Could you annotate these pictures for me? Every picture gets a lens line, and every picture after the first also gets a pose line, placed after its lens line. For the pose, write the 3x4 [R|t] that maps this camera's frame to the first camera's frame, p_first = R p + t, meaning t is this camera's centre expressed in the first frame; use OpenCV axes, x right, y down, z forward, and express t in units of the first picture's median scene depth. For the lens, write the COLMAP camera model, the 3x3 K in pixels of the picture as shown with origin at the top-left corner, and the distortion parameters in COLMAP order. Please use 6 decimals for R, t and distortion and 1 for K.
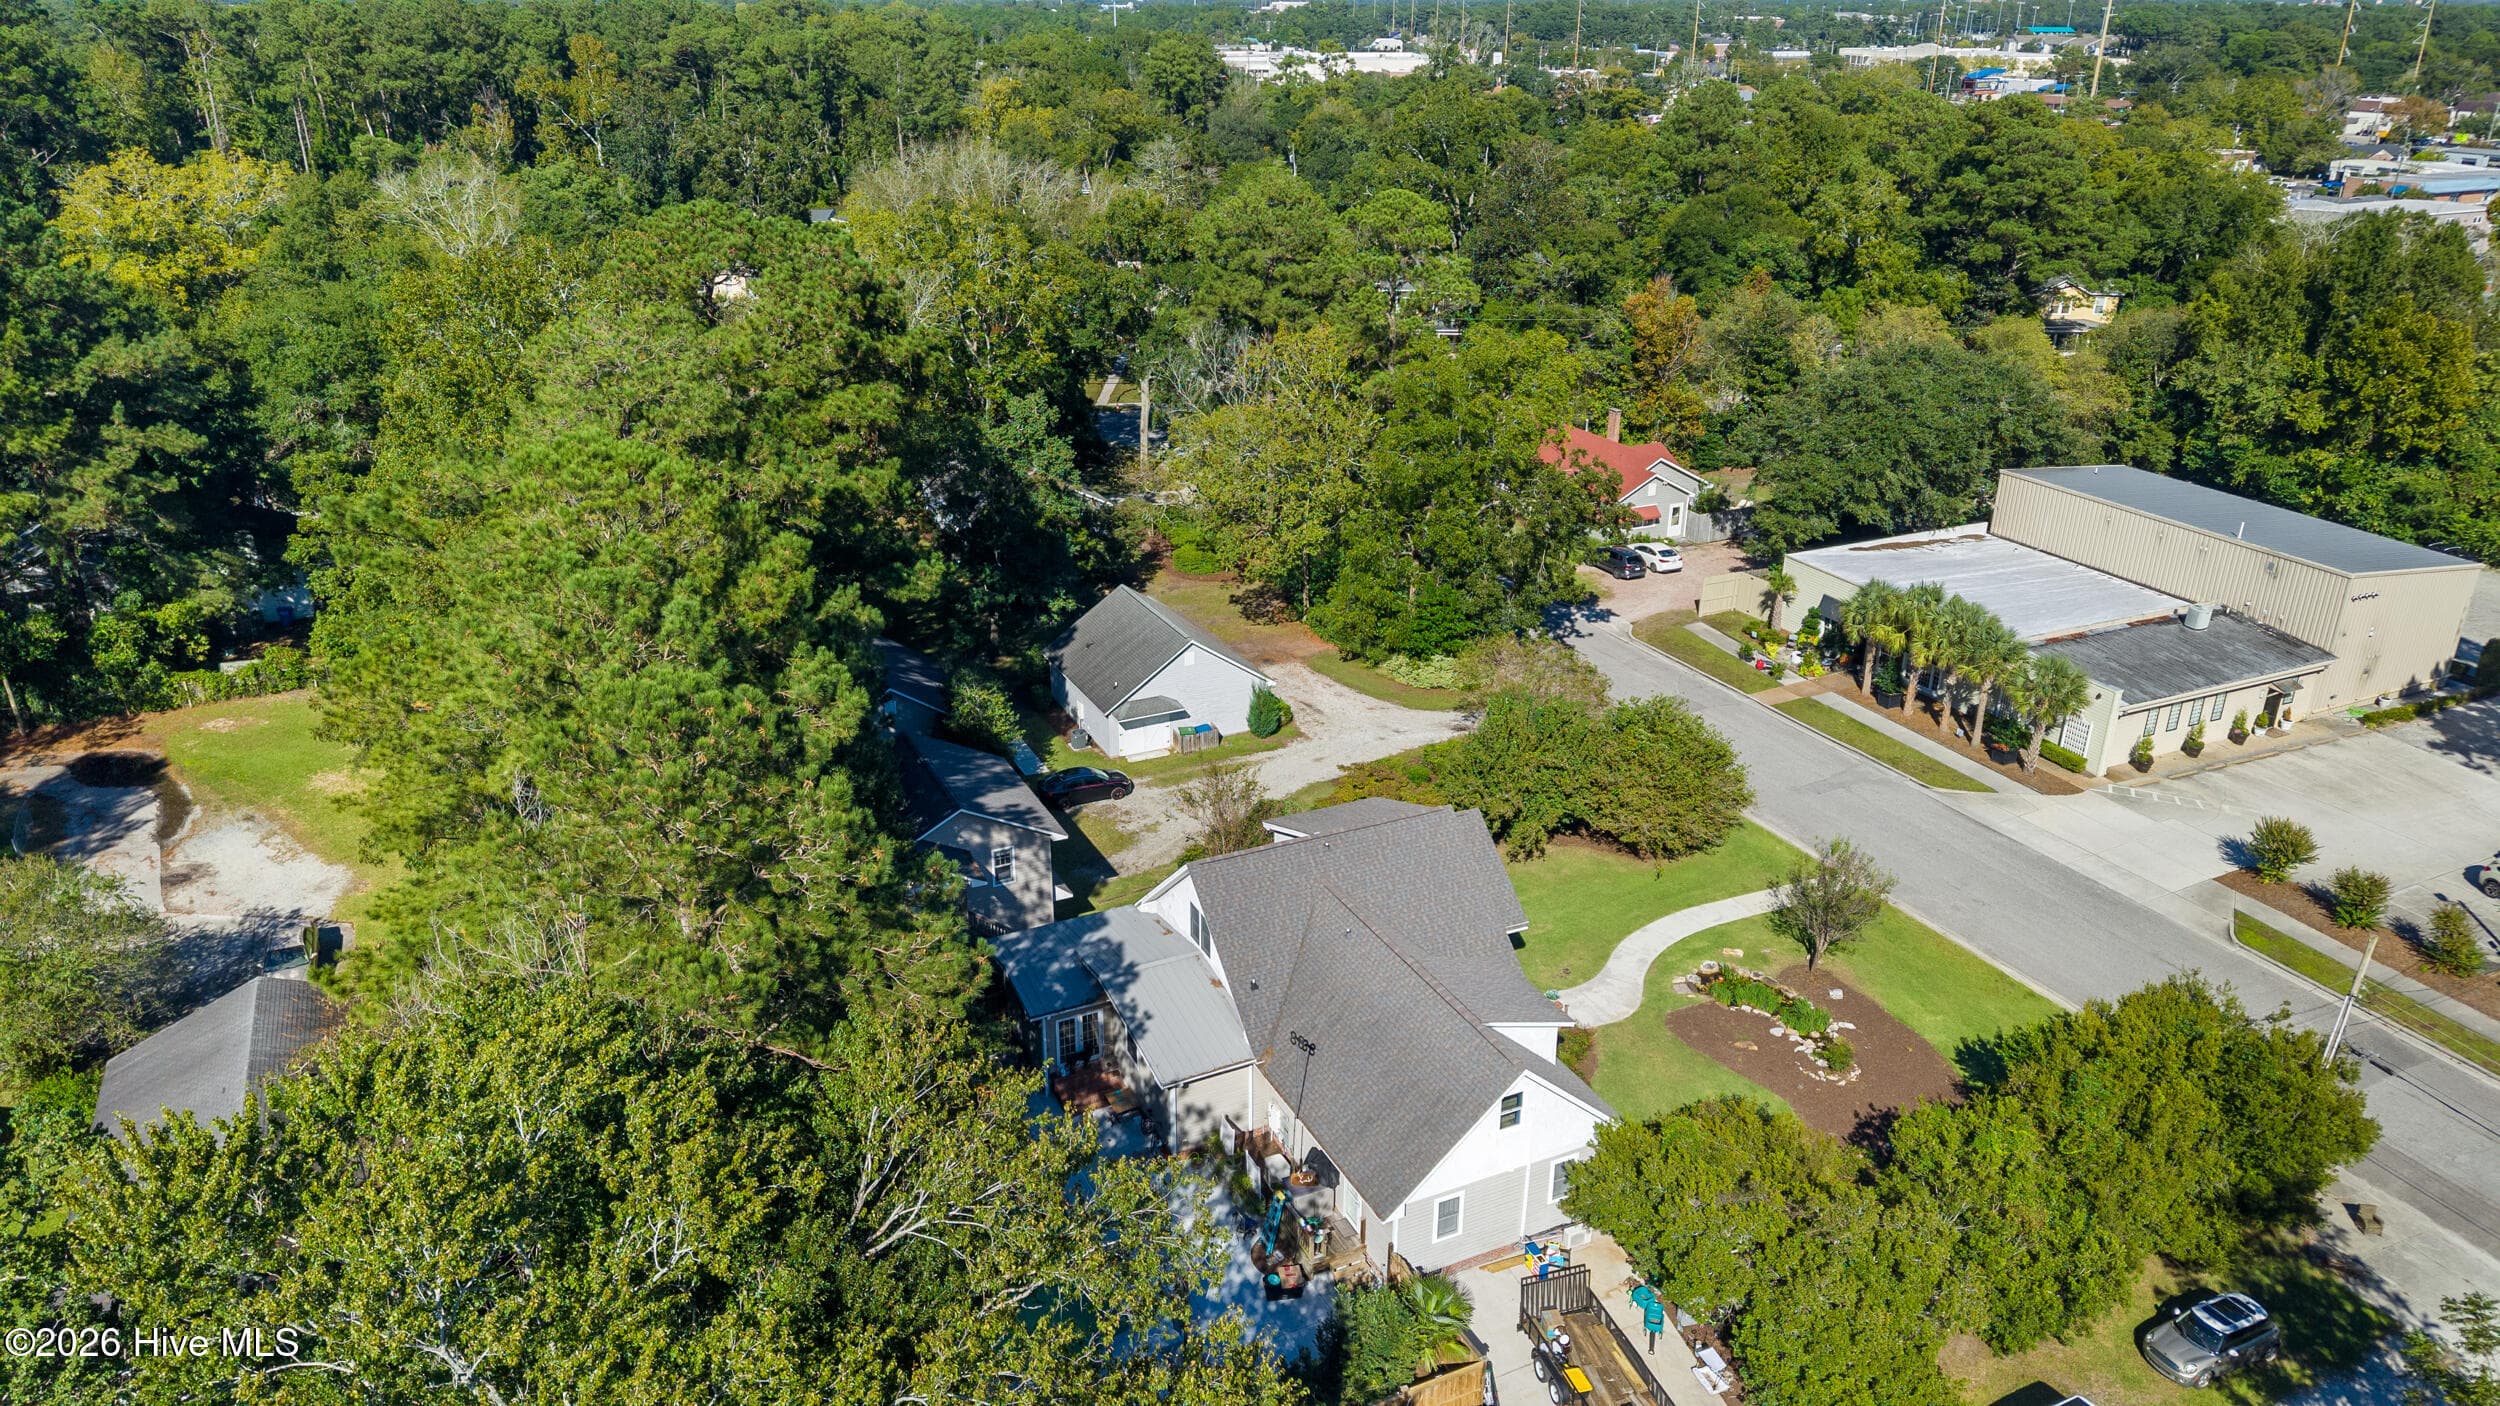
lens RADIAL K [[1671.5, 0, 1250.0], [0, 1671.5, 703.0], [0, 0, 1]] dist [0.025220, -0.026987]
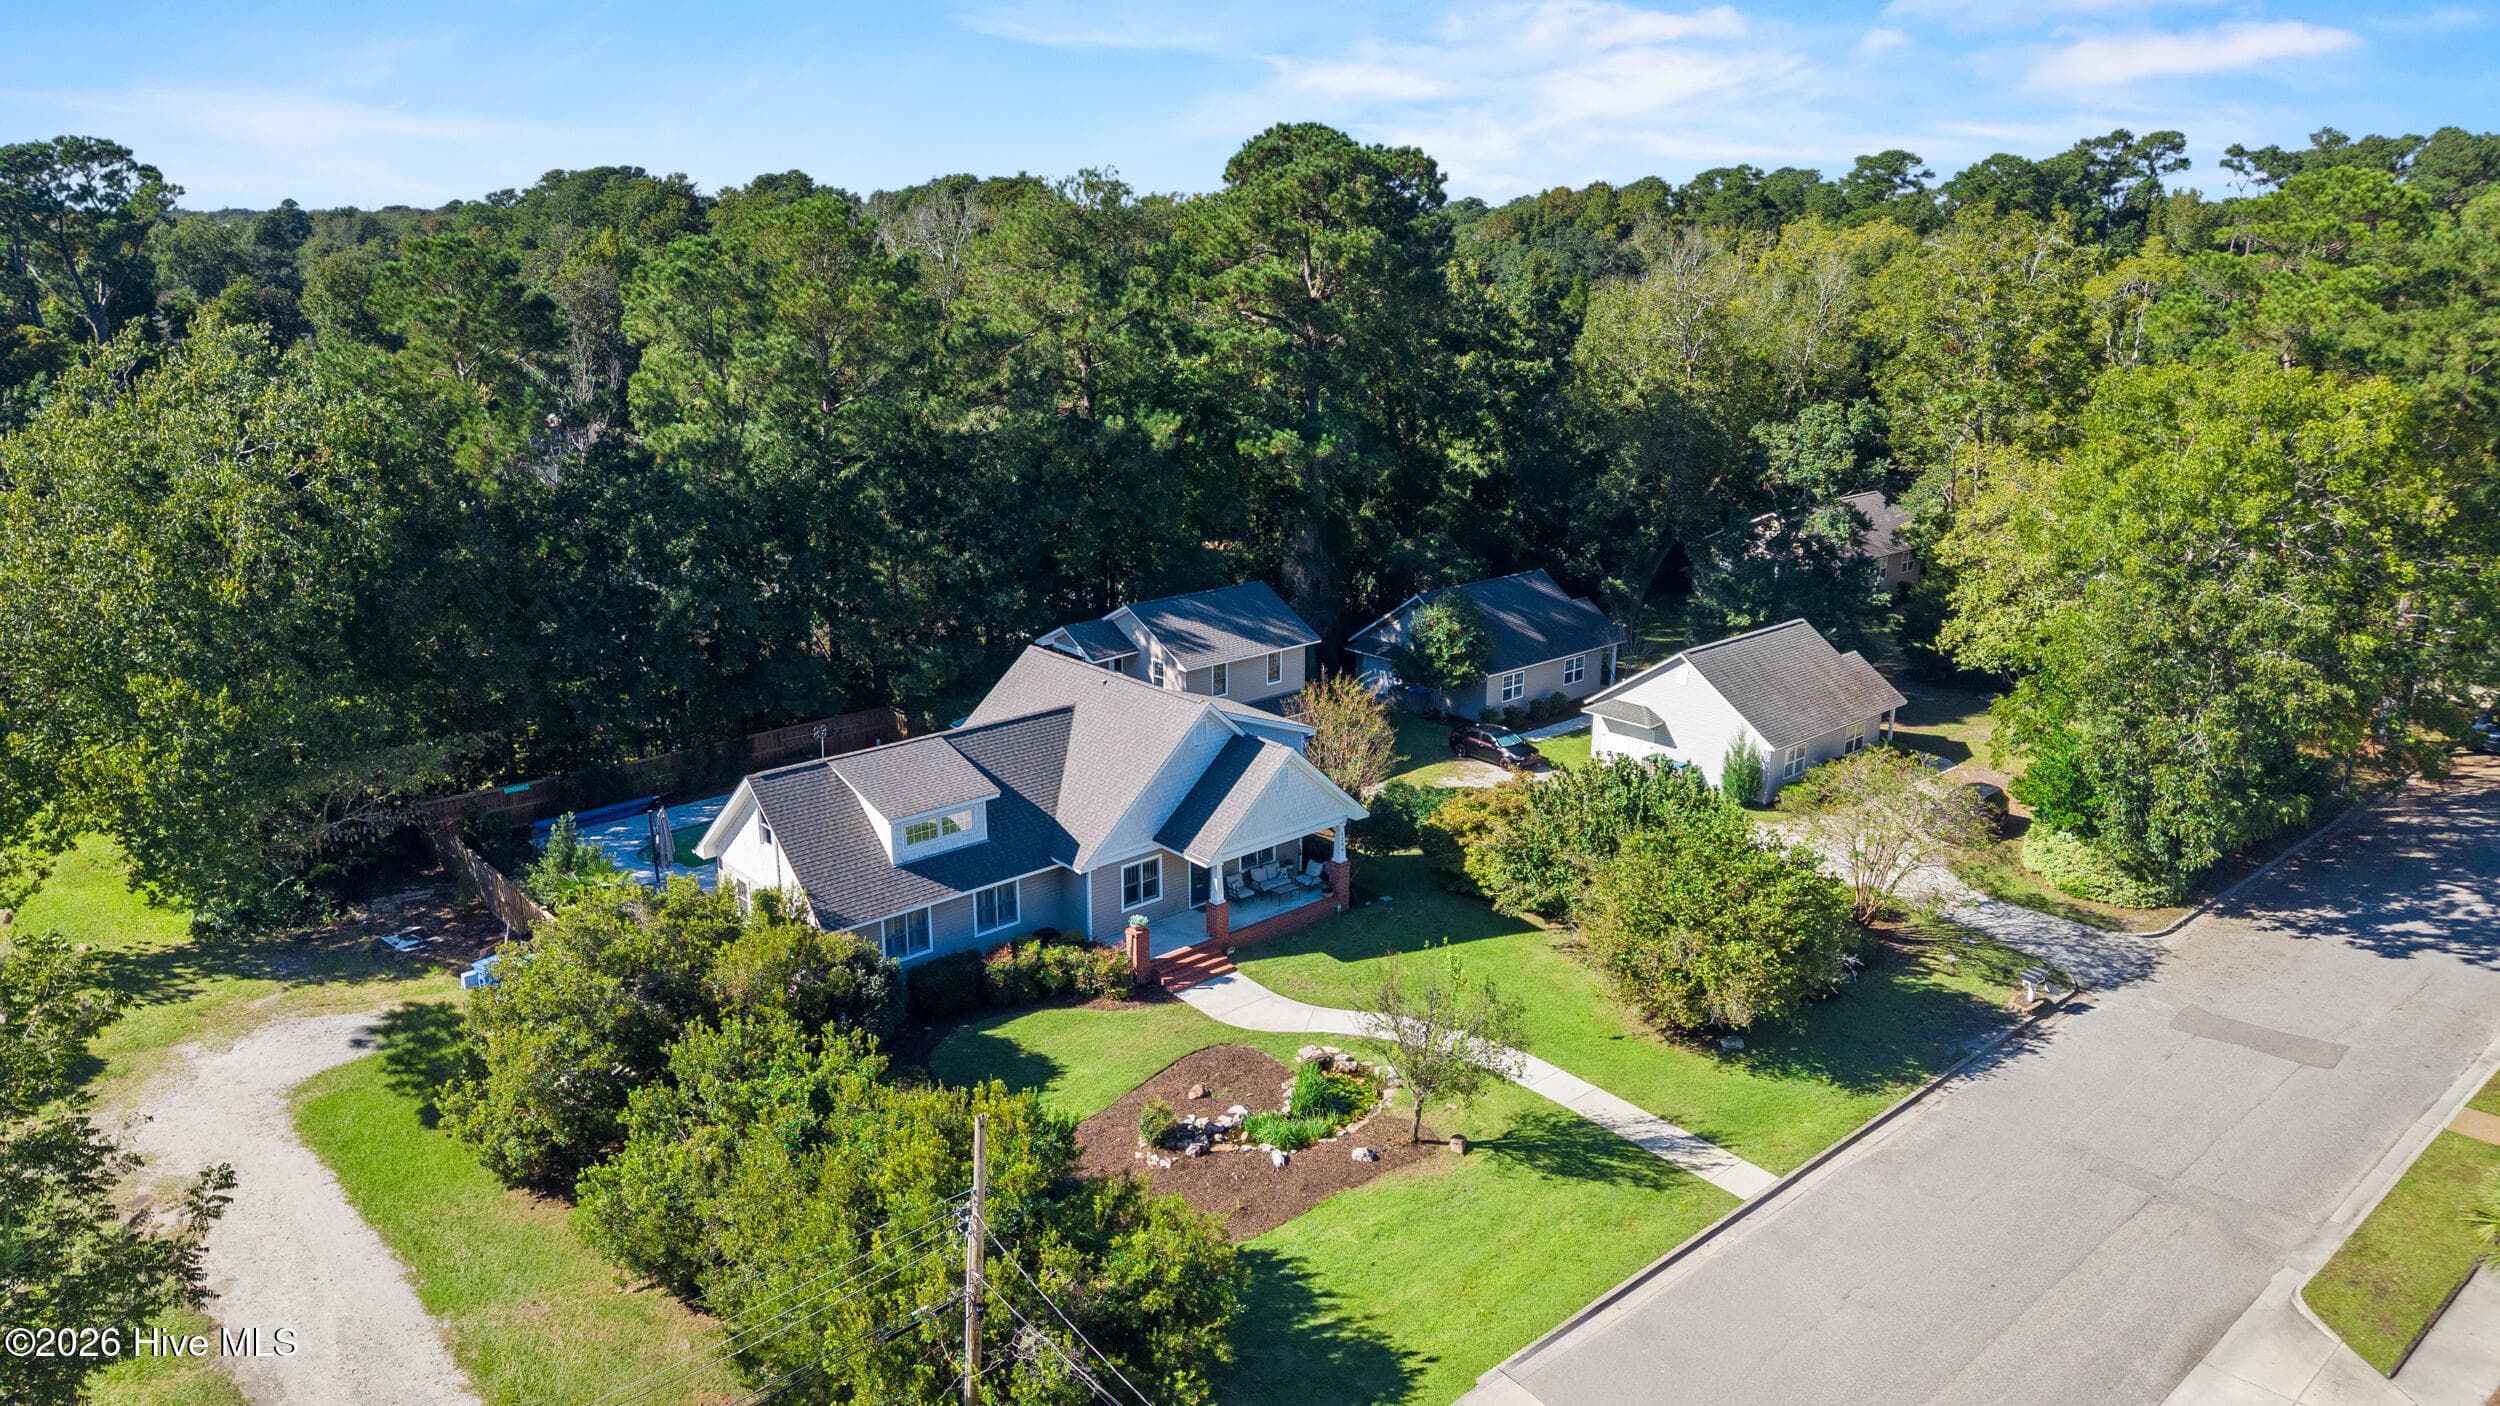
lens RADIAL K [[1671.9, 0, 1250.0], [0, 1671.9, 703.0], [0, 0, 1]] dist [0.067897, -0.096302]
pose [[0.276302, 0.265352, -0.923713, 0.648262], [-0.377315, 0.913910, 0.149673, -0.055260], [0.883906, 0.307176, 0.352637, 0.470645]]
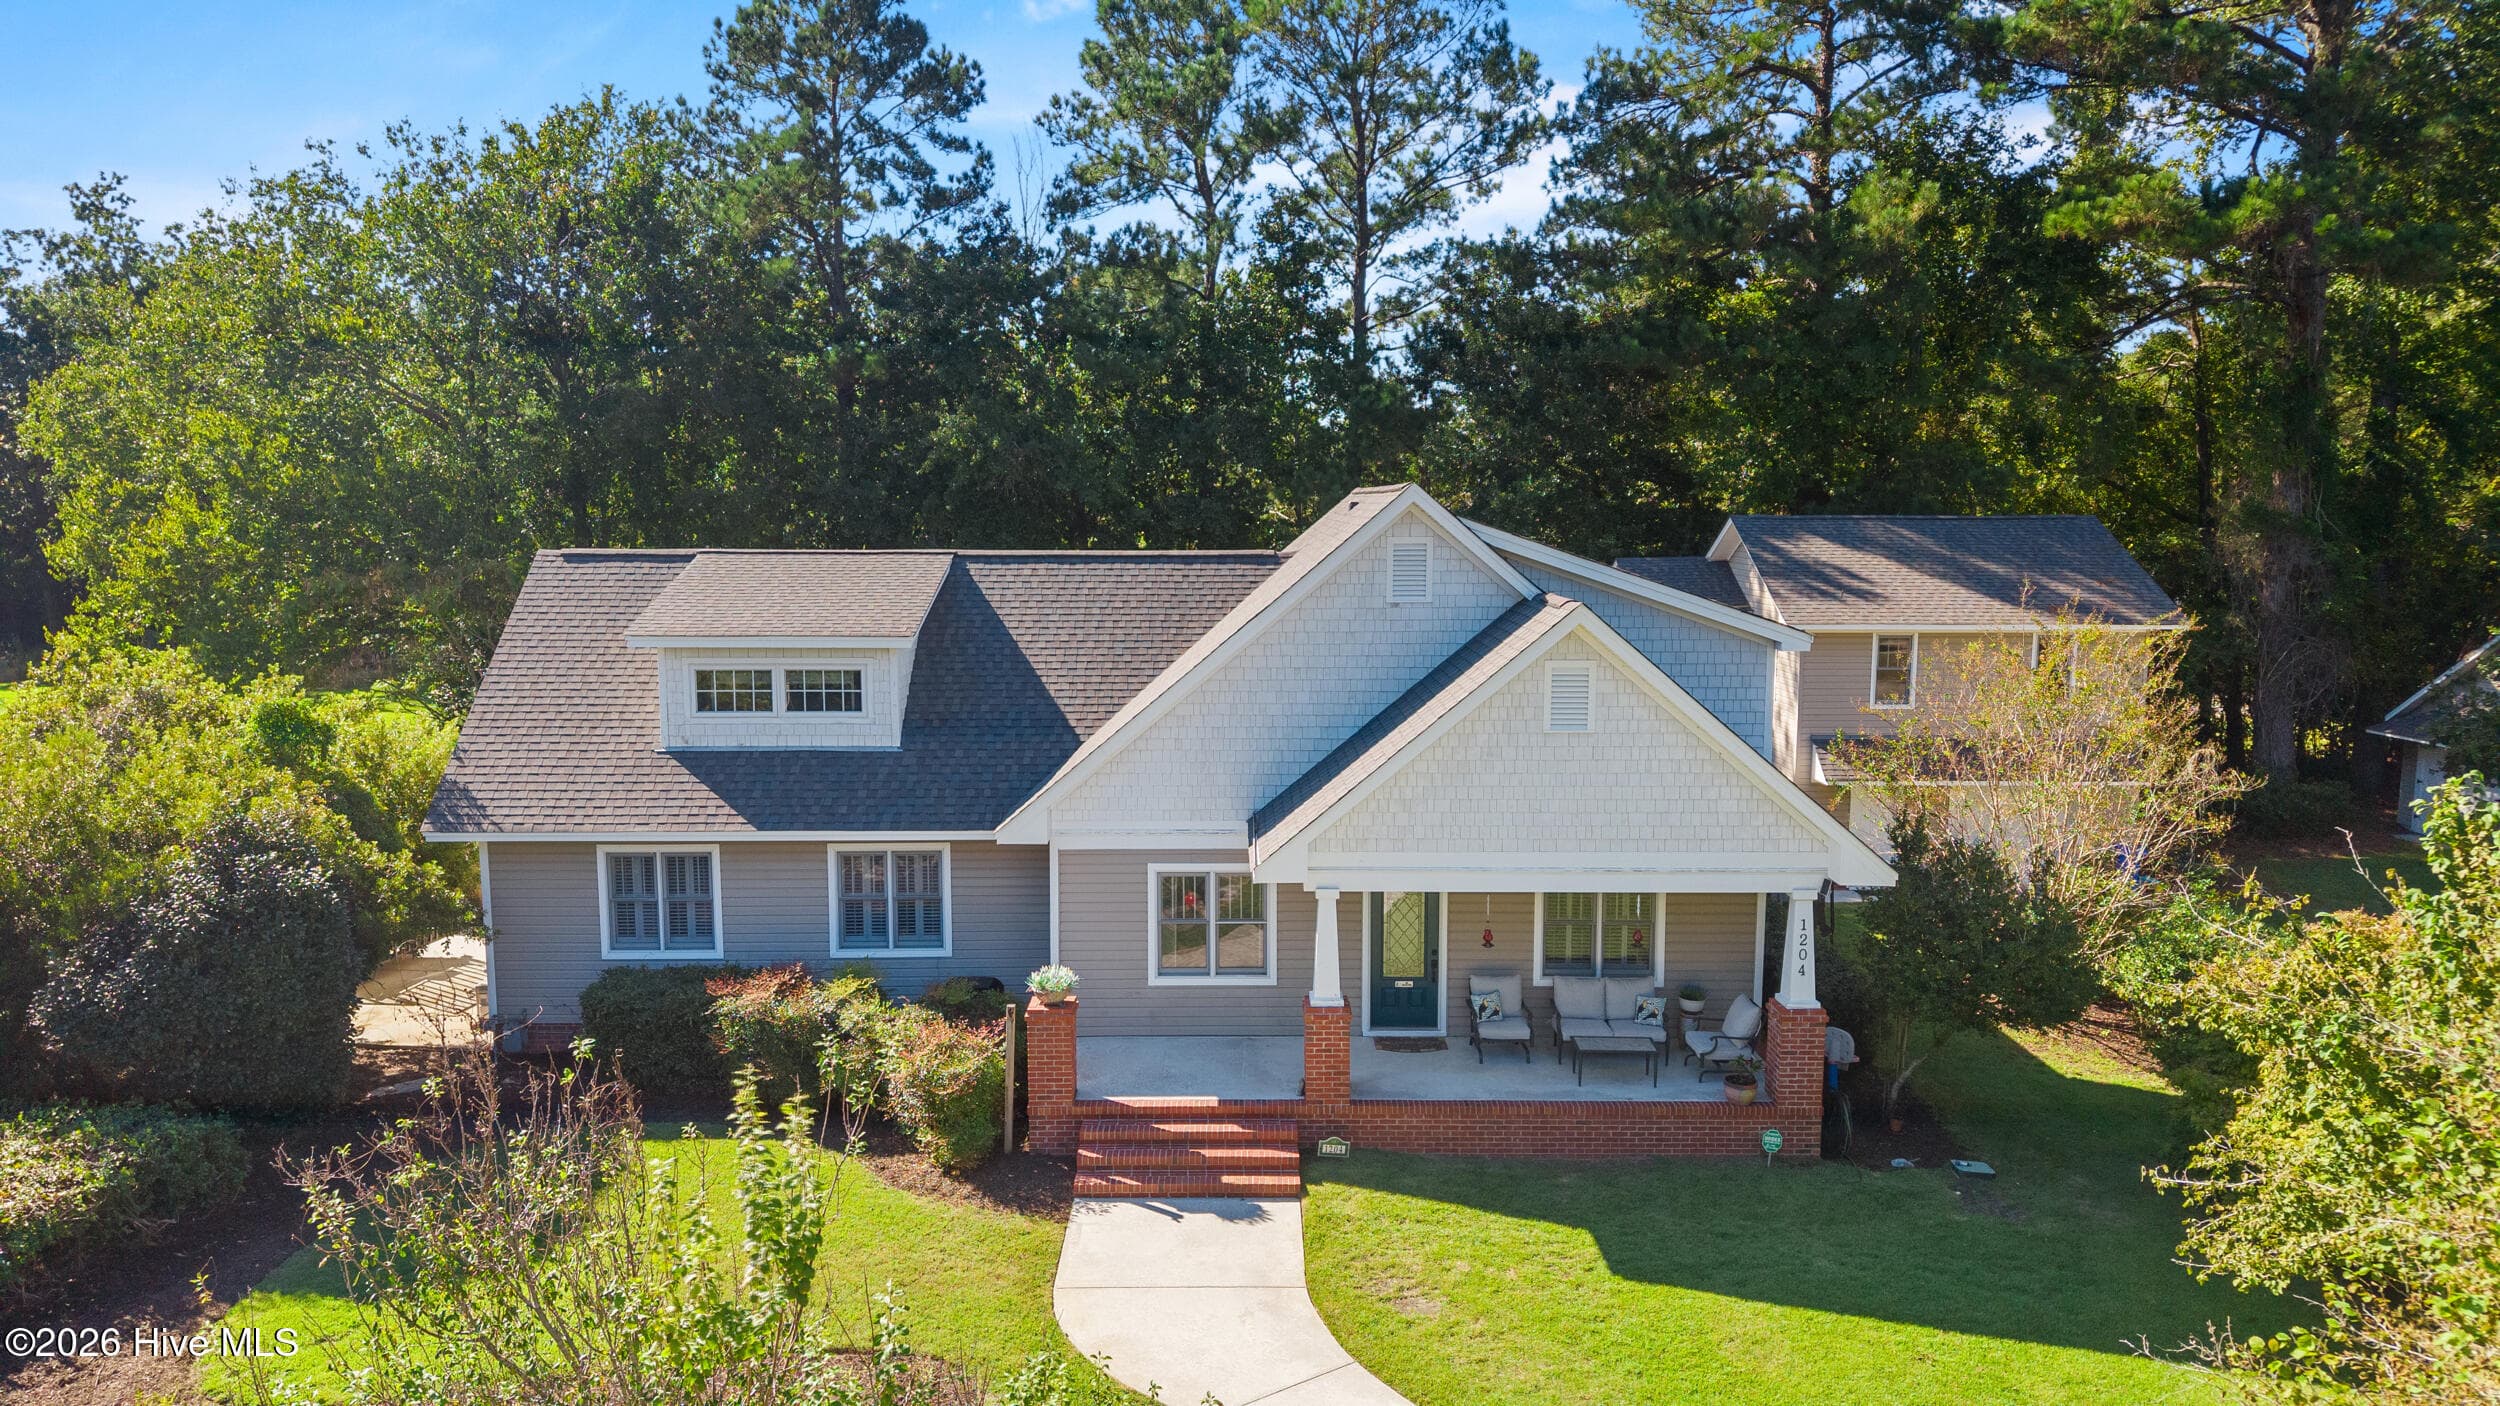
lens RADIAL K [[1671.5, 0, 1250.0], [0, 1671.5, 703.0], [0, 0, 1]] dist [0.025220, -0.026987]
pose [[-0.428576, 0.109348, -0.896864, 0.302739], [-0.352309, 0.893848, 0.277335, 0.012811], [0.831986, 0.434833, -0.344557, 0.746417]]
